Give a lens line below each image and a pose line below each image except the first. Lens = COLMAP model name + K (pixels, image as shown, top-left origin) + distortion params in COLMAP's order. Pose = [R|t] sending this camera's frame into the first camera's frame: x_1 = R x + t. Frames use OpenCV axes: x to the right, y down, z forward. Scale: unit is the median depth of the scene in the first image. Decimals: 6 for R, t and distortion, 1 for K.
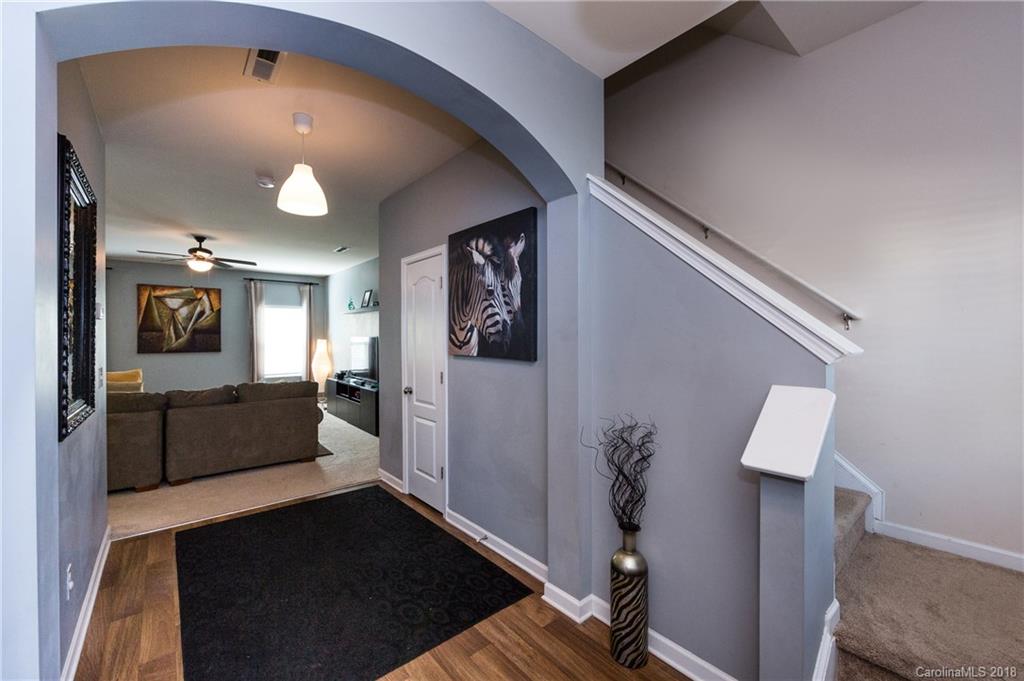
lens RADIAL K [[404.9, 0, 492.2], [0, 404.9, 339.9], [0, 0, 1]] dist [-0.000857, -0.001638]
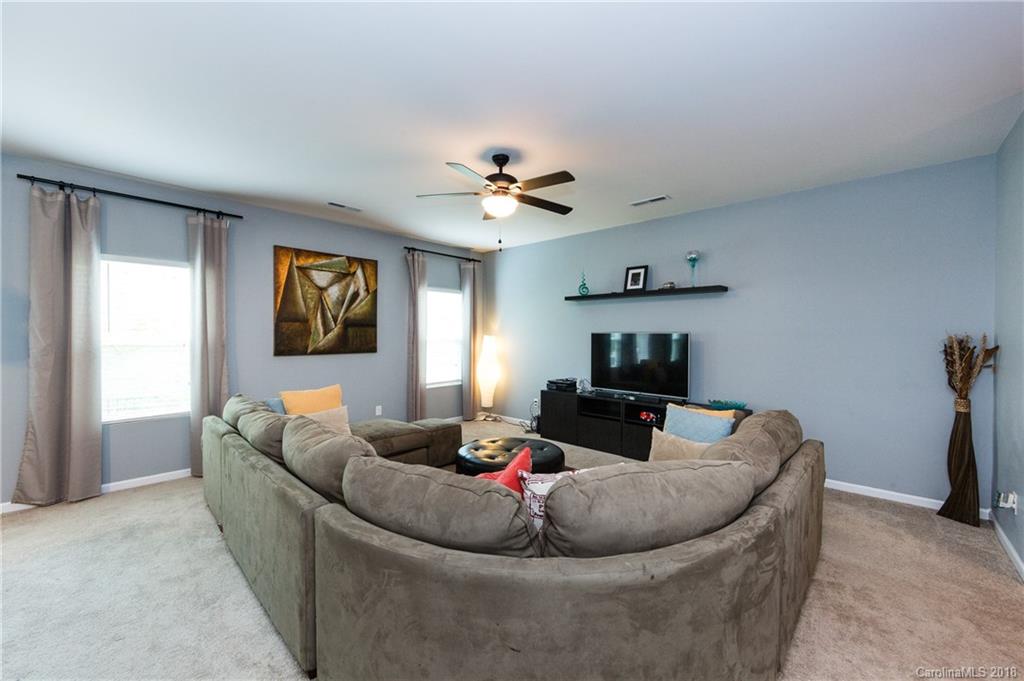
lens RADIAL K [[404.9, 0, 507.1], [0, 404.9, 342.7], [0, 0, 1]] dist [-0.000857, -0.001638]
pose [[0.991427, 0.006702, 0.130488, -1.529017], [-0.008360, 0.999891, 0.012161, 0.004853], [-0.130392, -0.013148, 0.991375, 0.832206]]
